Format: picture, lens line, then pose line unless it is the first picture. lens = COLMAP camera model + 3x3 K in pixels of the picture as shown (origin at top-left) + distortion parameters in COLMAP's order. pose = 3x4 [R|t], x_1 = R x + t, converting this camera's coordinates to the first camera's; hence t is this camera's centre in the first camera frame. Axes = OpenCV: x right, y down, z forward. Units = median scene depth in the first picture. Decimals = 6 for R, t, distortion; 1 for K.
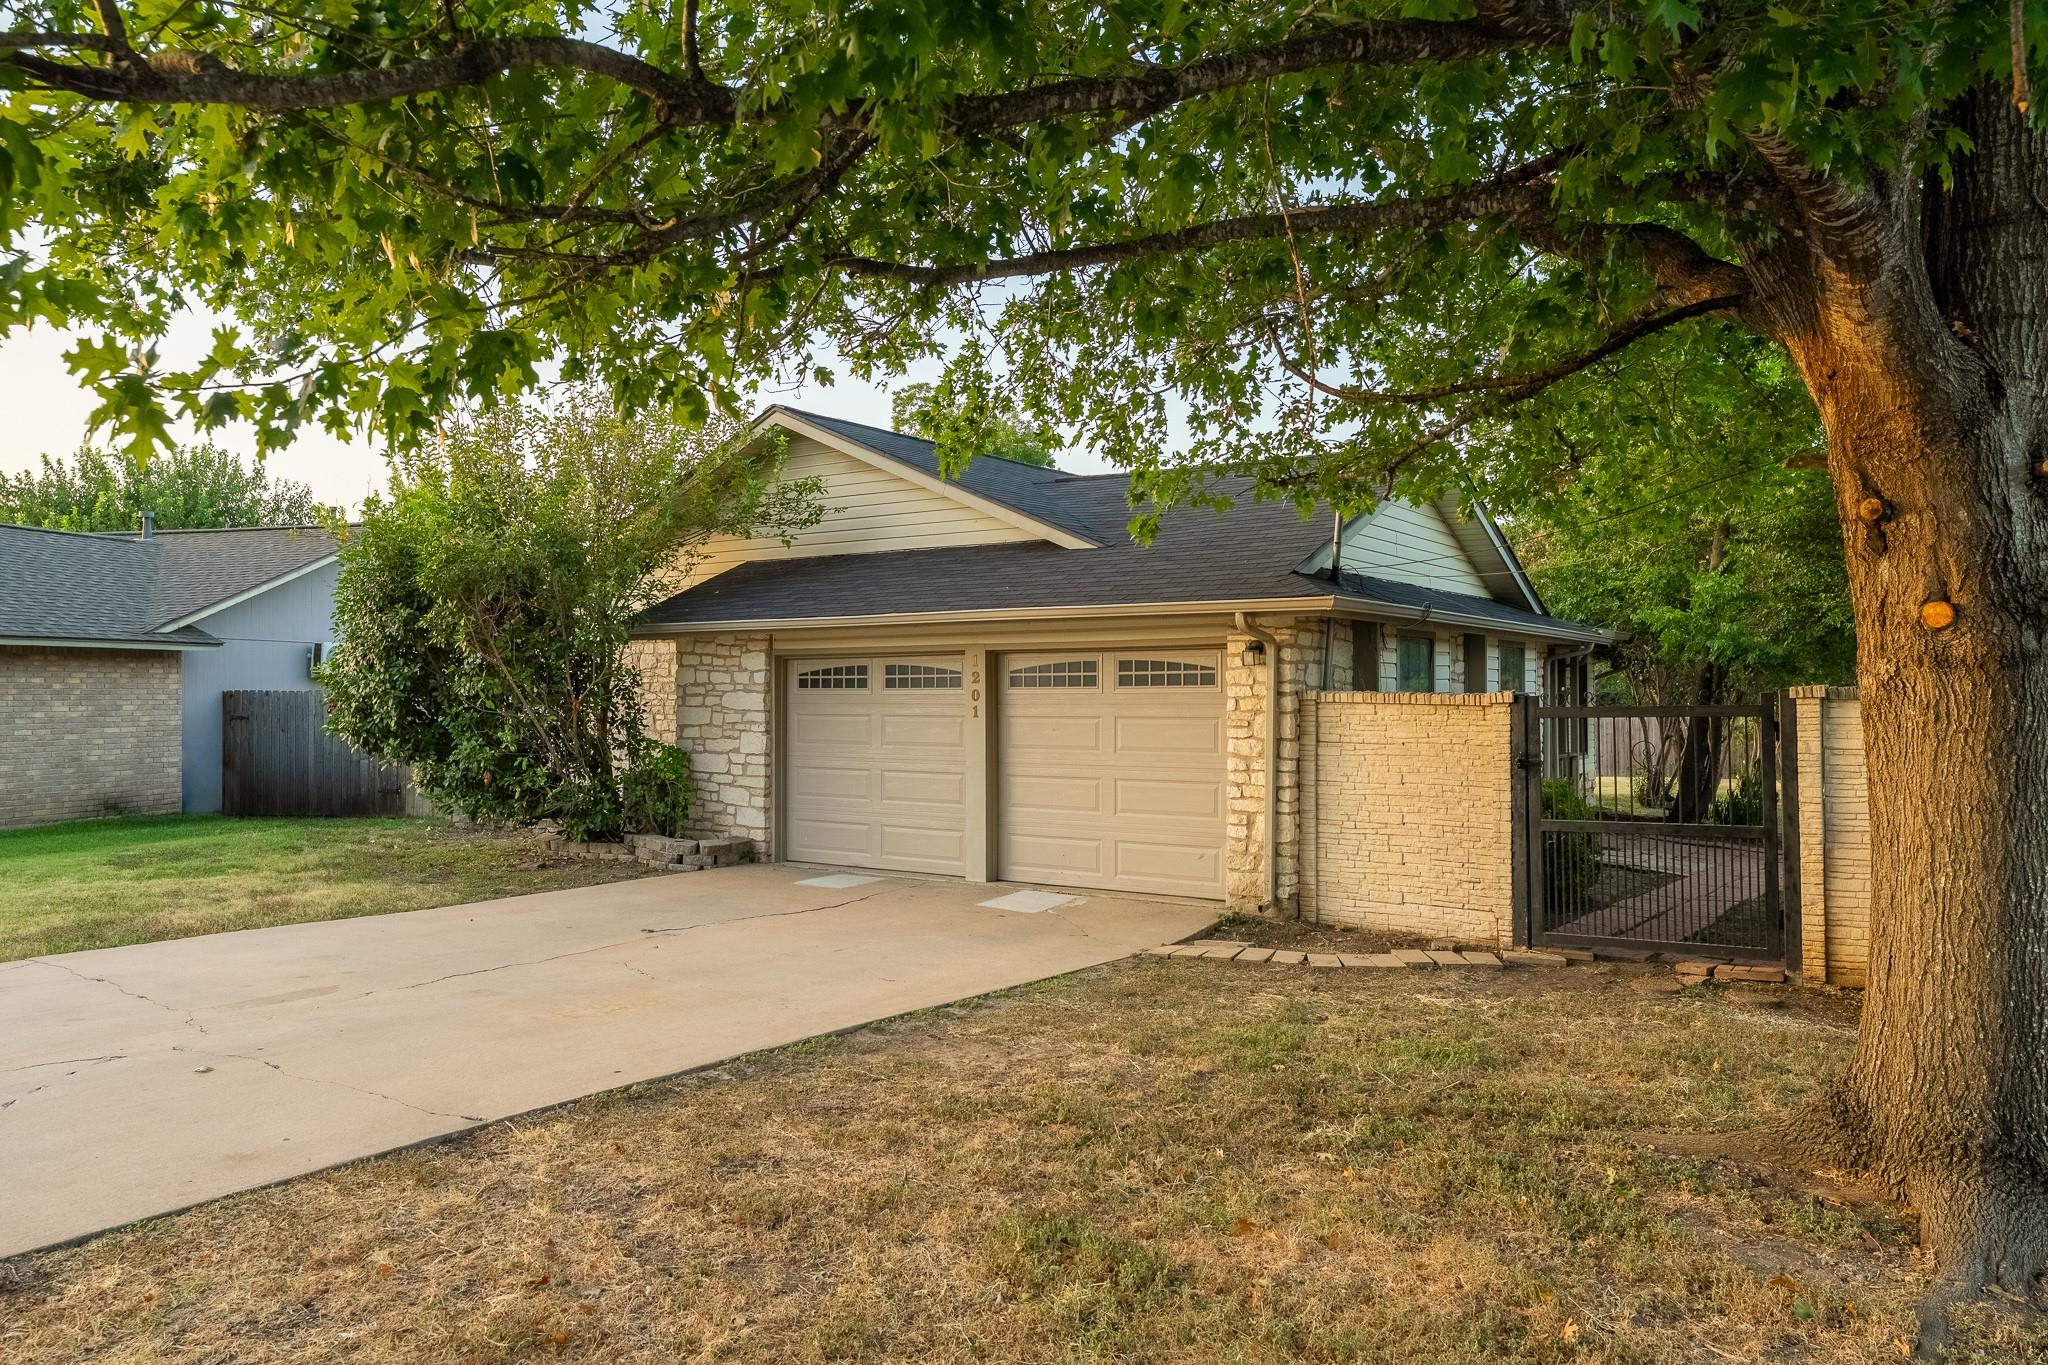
lens RADIAL K [[1404.7, 0, 1024.0], [0, 1404.7, 682.5], [0, 0, 1]] dist [0.000518, 0.000922]
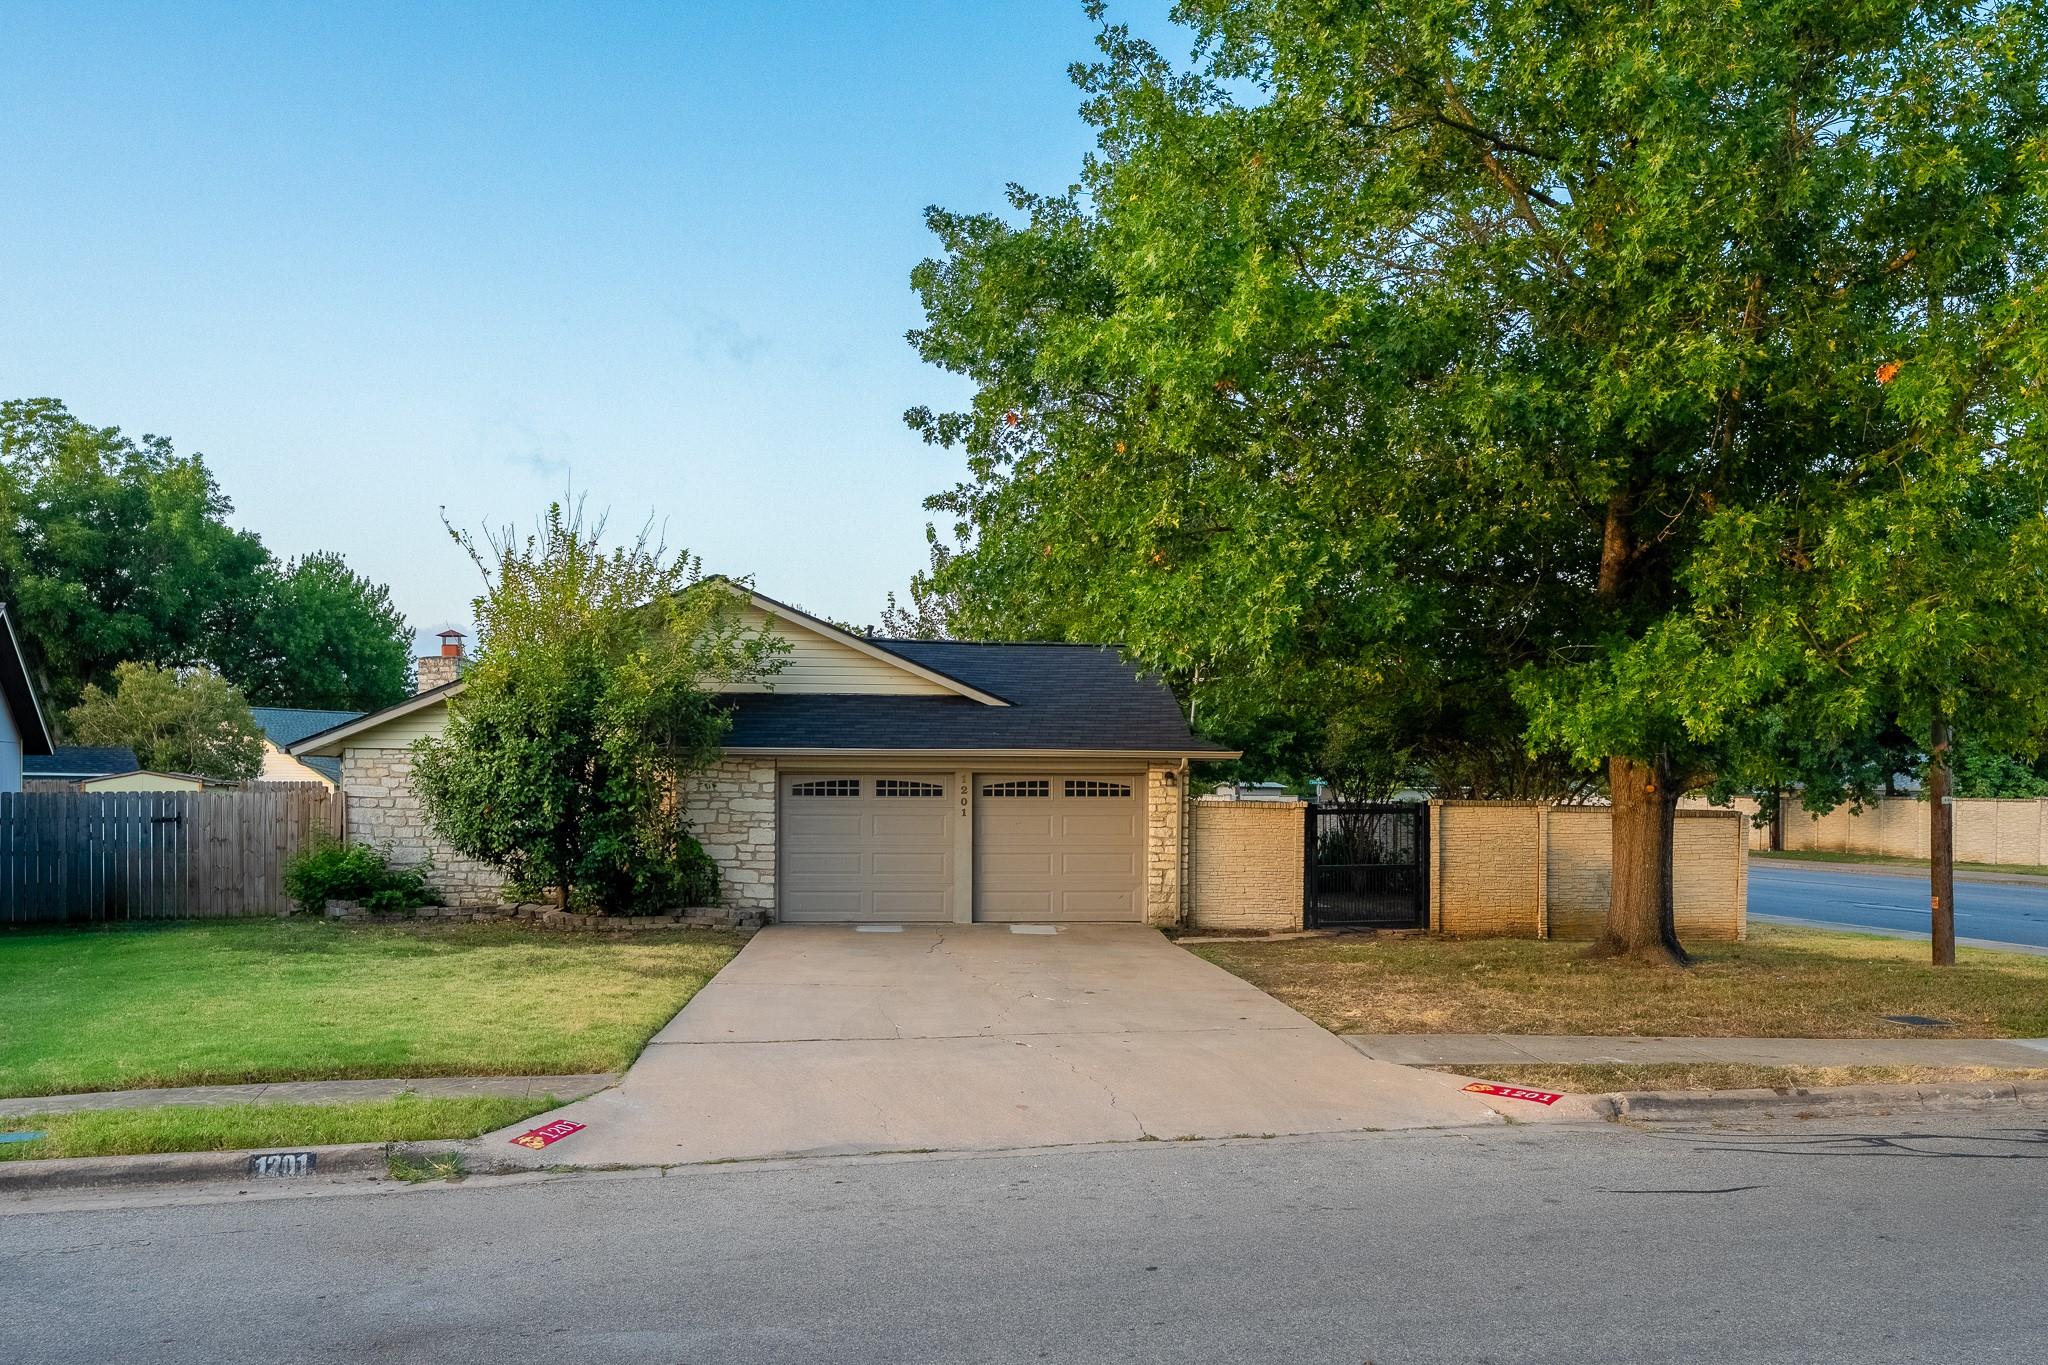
lens RADIAL K [[1404.7, 0, 1024.0], [0, 1404.7, 682.5], [0, 0, 1]] dist [0.000518, 0.000922]
pose [[0.786293, 0.046102, 0.616131, -0.943529], [-0.011352, 0.998122, -0.060198, -0.029692], [-0.617750, 0.040338, 0.785340, -0.258447]]
